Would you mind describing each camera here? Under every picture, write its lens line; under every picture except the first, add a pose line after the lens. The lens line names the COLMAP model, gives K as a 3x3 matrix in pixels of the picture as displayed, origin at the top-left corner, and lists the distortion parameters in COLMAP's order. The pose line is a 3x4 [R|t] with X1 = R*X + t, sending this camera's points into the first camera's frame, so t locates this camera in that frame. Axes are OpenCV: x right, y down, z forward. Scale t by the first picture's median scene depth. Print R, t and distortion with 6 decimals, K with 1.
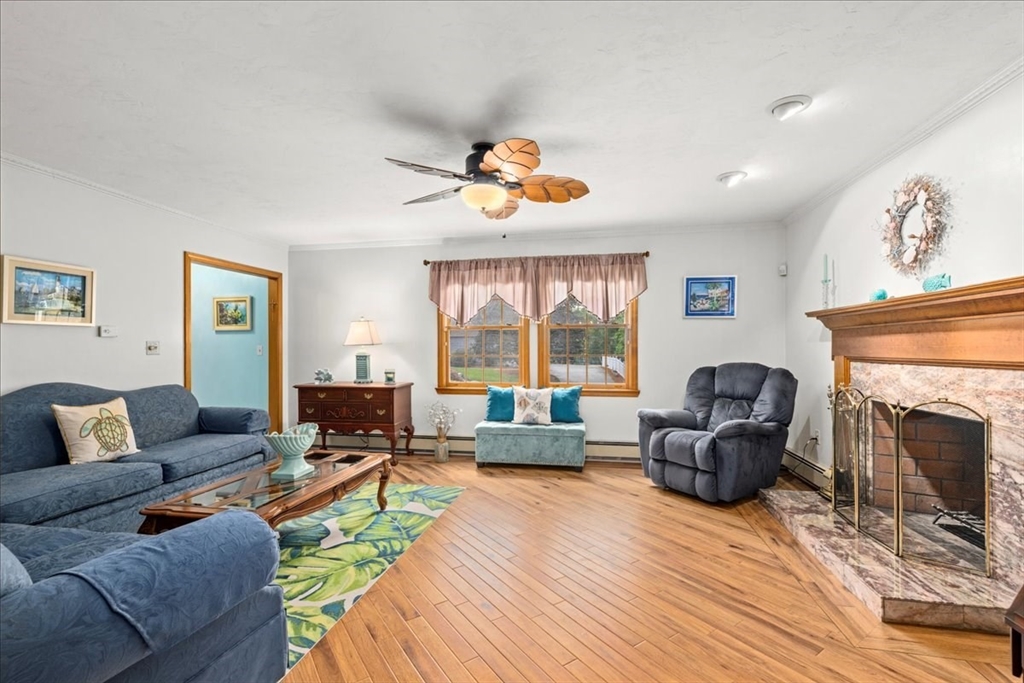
lens RADIAL K [[455.8, 0, 512.2], [0, 455.8, 349.8], [0, 0, 1]] dist [0.023954, 0.000421]
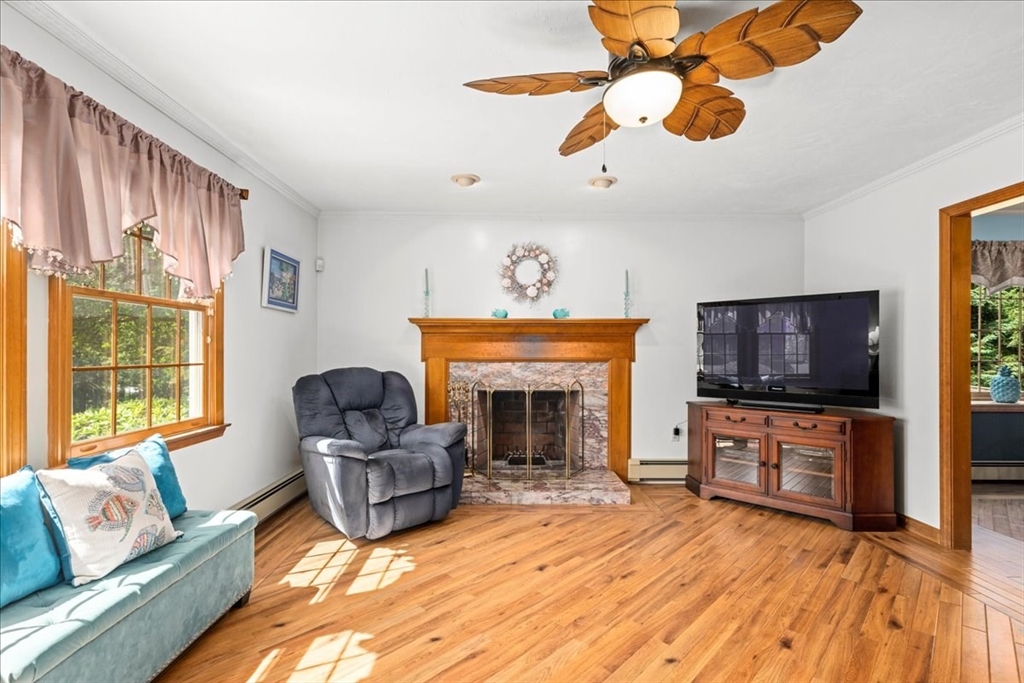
lens RADIAL K [[468.4, 0, 519.1], [0, 468.4, 354.5], [0, 0, 1]] dist [-0.011807, 0.000024]
pose [[-0.203934, -0.006444, 0.978963, -0.617893], [0.001899, 0.999974, 0.006978, -0.003646], [-0.978983, 0.003282, -0.203917, 1.256729]]
